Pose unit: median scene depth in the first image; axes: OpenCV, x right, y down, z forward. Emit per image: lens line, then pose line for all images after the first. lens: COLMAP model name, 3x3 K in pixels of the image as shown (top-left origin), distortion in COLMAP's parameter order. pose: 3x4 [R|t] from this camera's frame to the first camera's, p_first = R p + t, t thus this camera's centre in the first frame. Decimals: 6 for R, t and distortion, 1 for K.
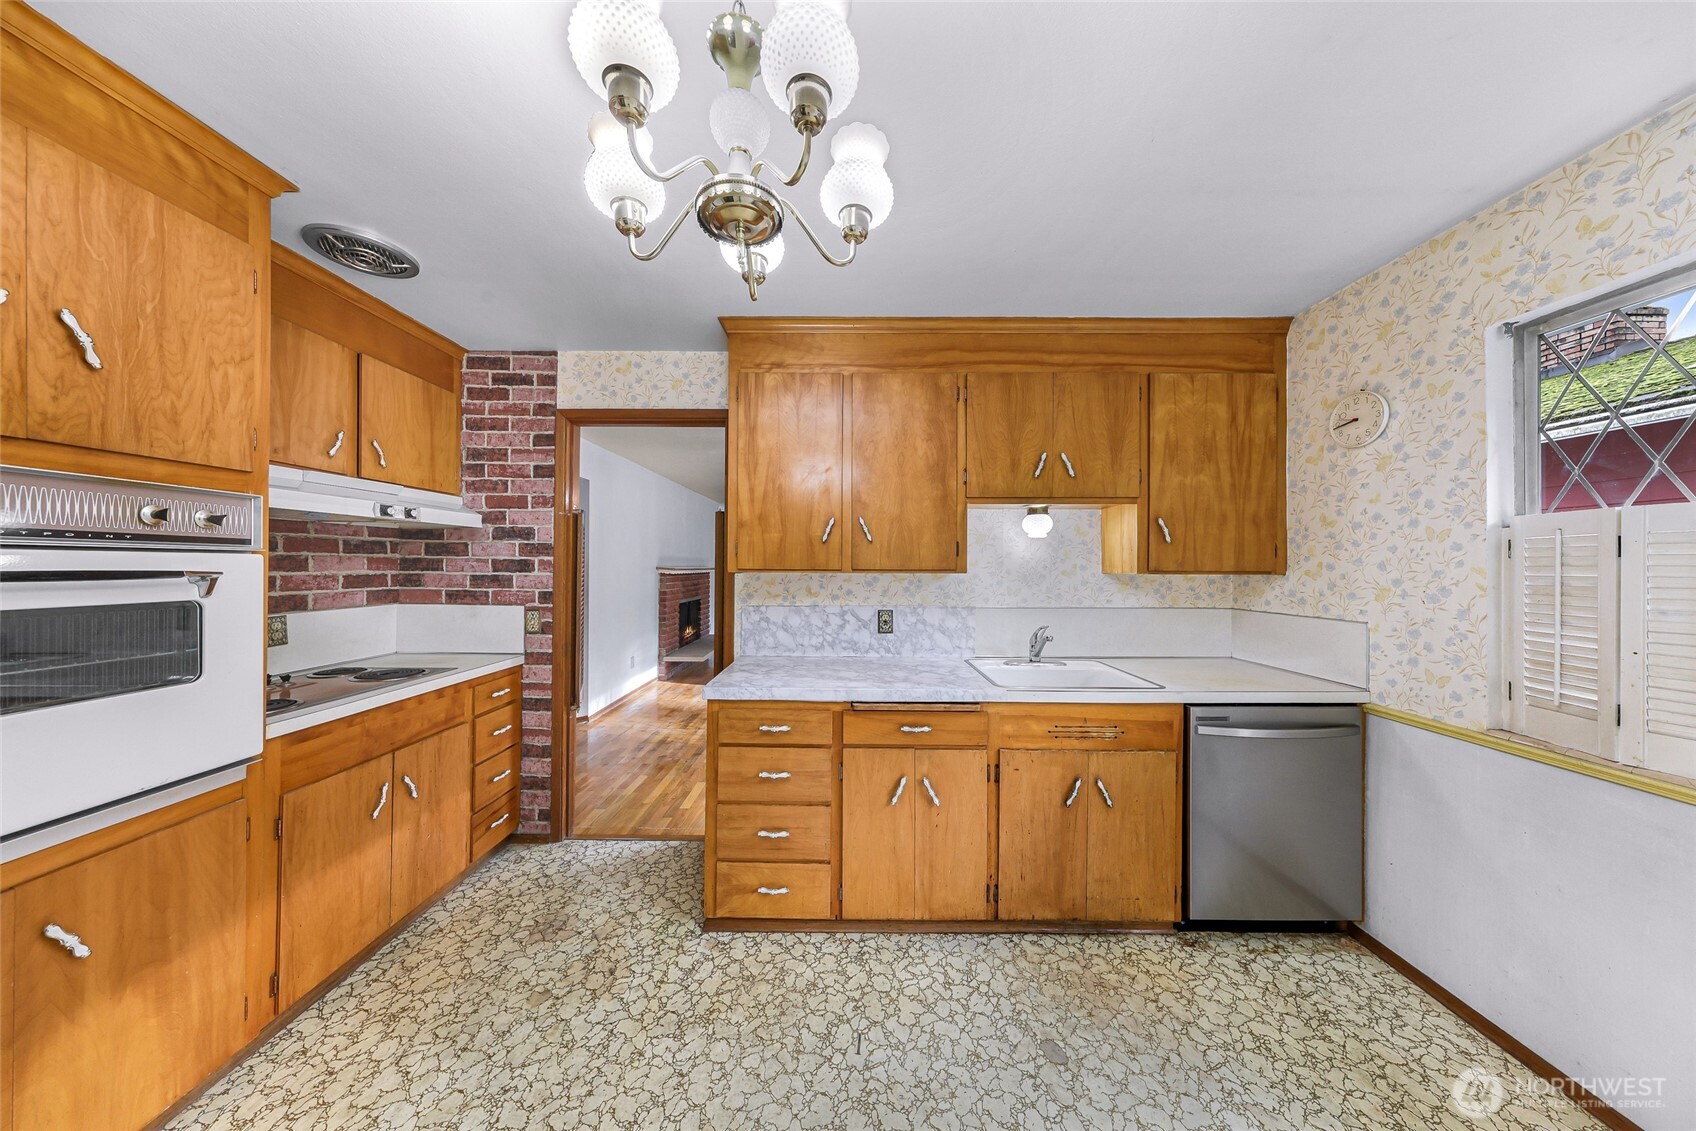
lens RADIAL K [[502.6, 0, 854.1], [0, 502.6, 563.0], [0, 0, 1]] dist [-0.001137, 0.000319]
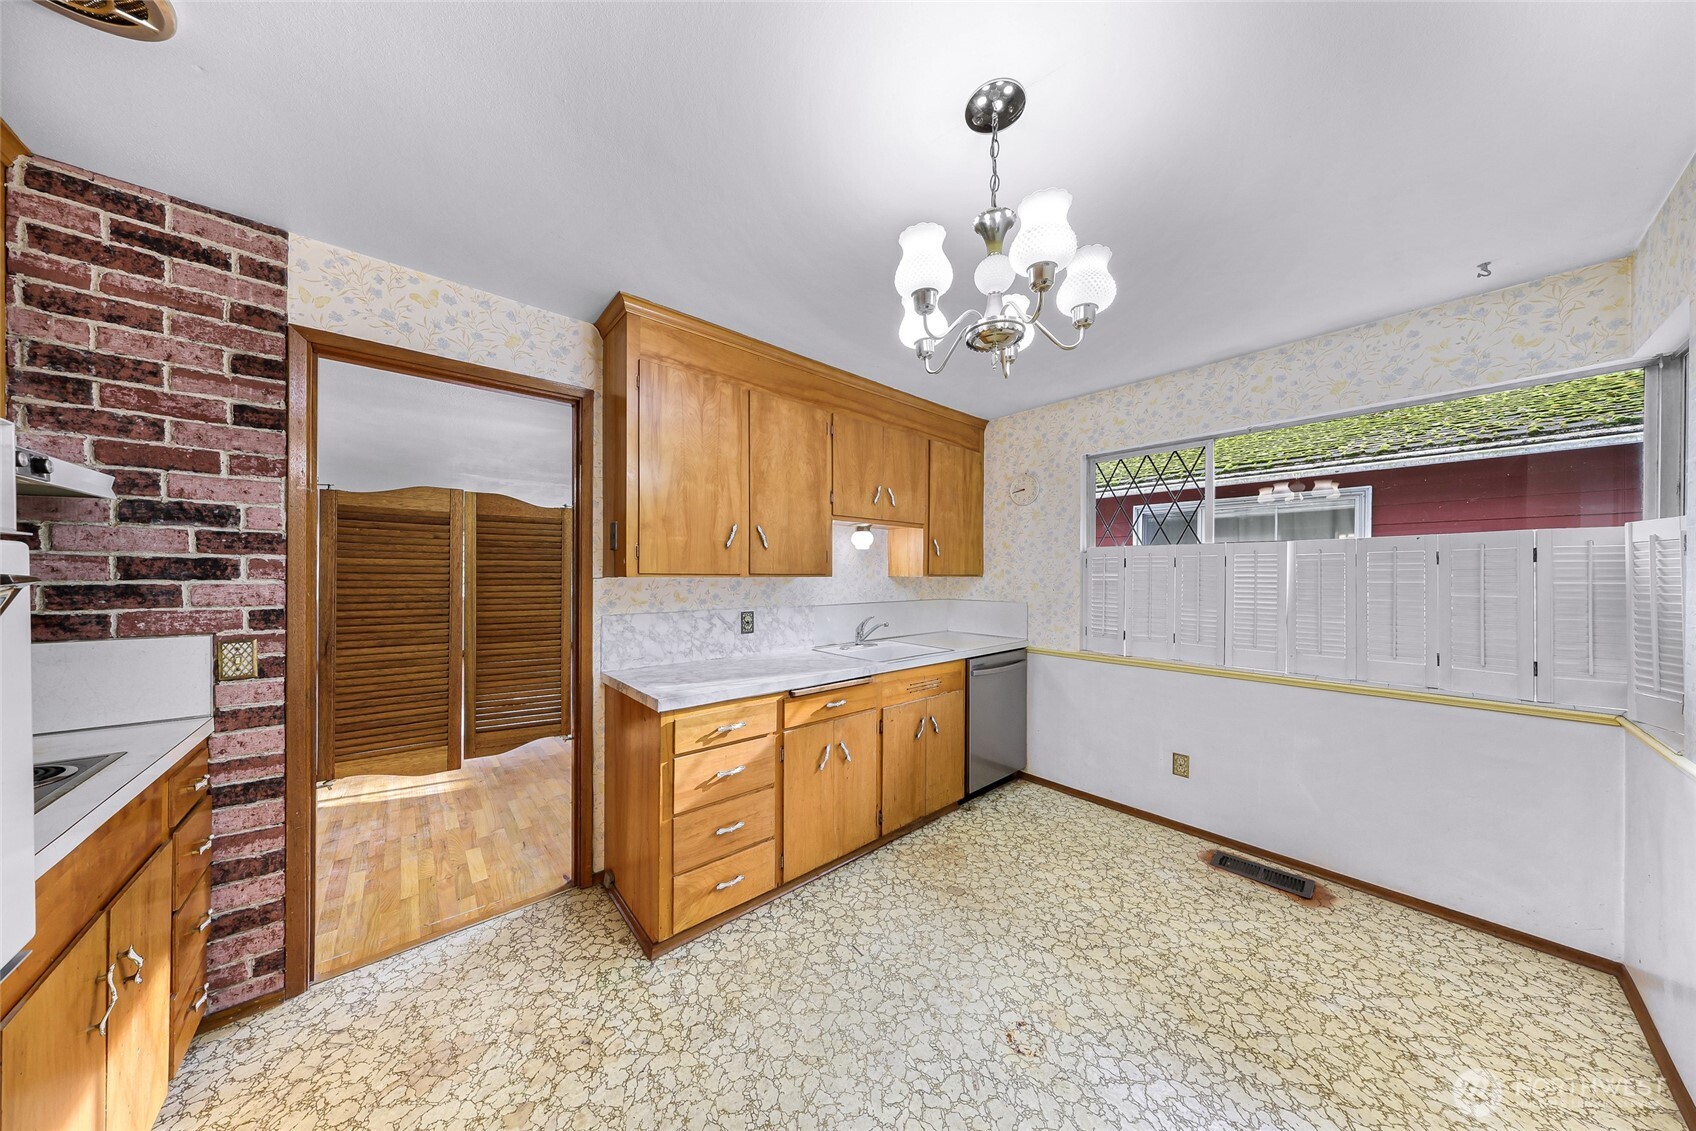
lens RADIAL K [[502.6, 0, 852.5], [0, 502.6, 576.1], [0, 0, 1]] dist [-0.001137, 0.000319]
pose [[0.749436, -0.003816, 0.662065, -0.549200], [-0.004719, 0.999927, 0.011106, 0.004658], [-0.662060, -0.011447, 0.749364, 0.051422]]
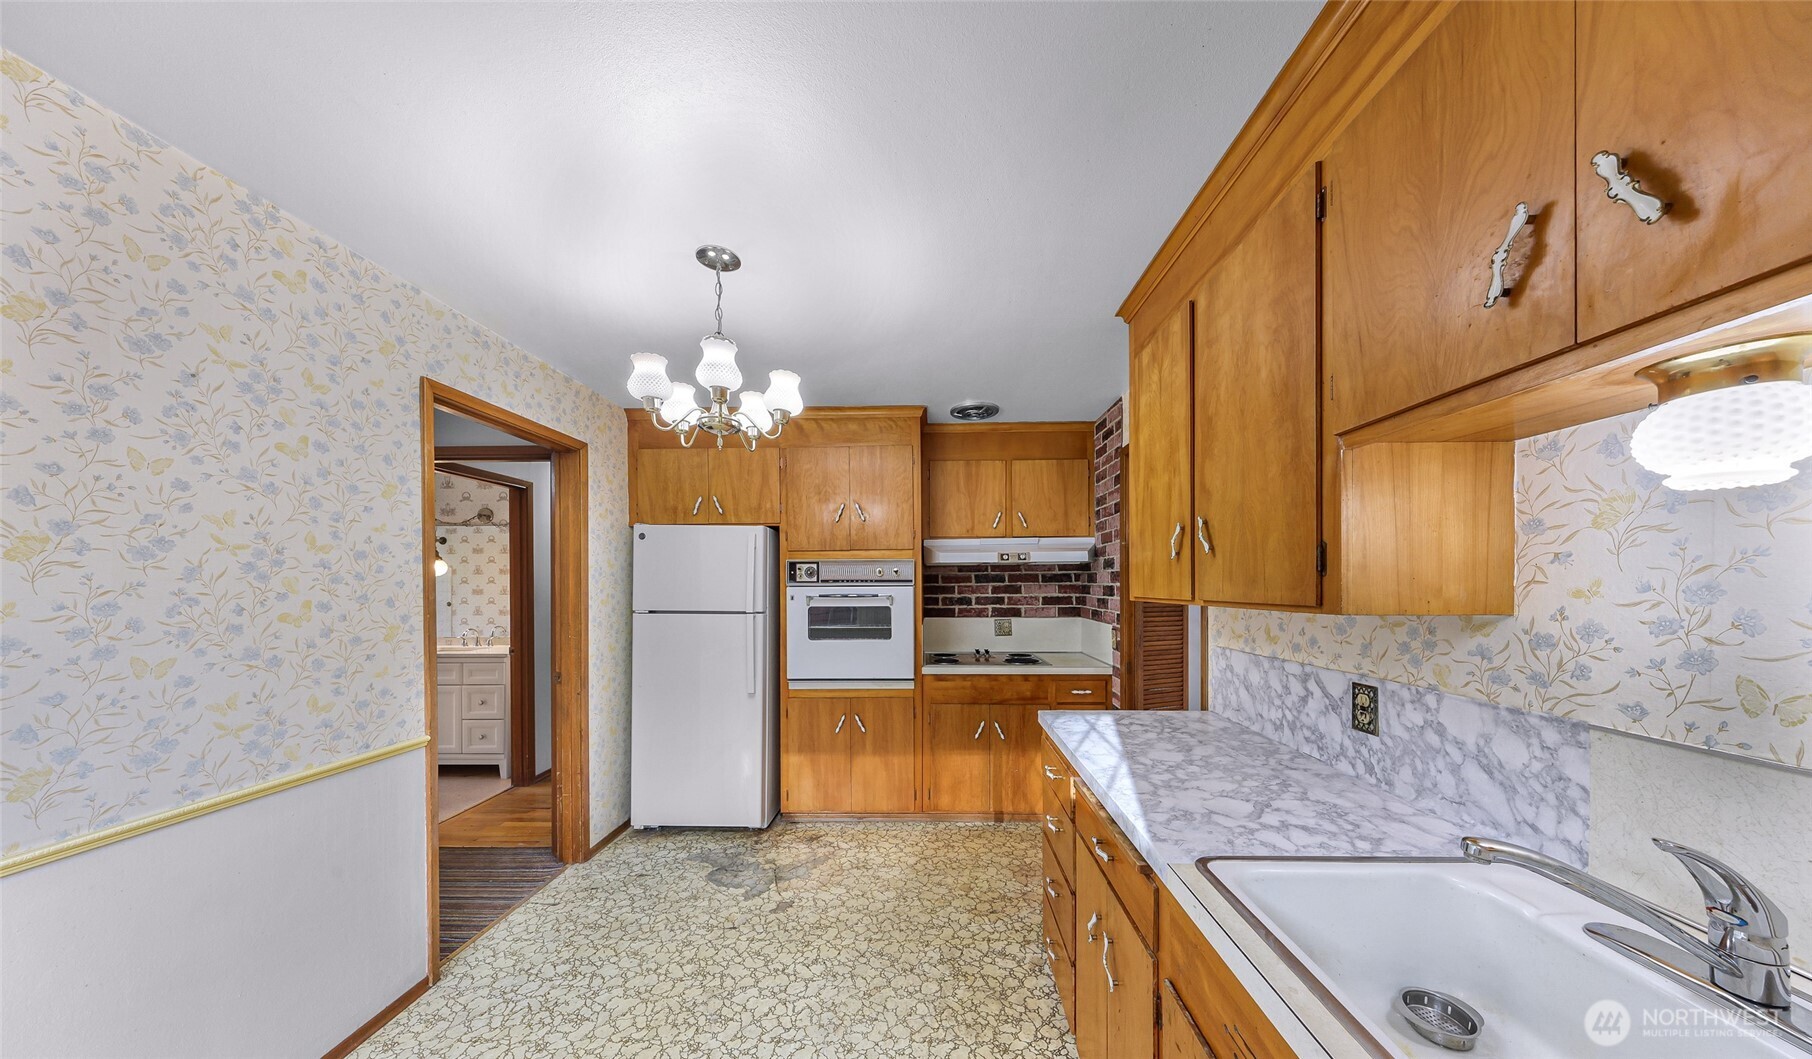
lens RADIAL K [[531.9, 0, 909.0], [0, 531.9, 586.0], [0, 0, 1]] dist [-0.007929, -0.000030]
pose [[-0.033767, -0.004182, -0.999421, 0.677481], [0.011350, 0.999925, -0.004568, -0.006262], [0.999365, -0.011497, -0.033717, 0.653888]]
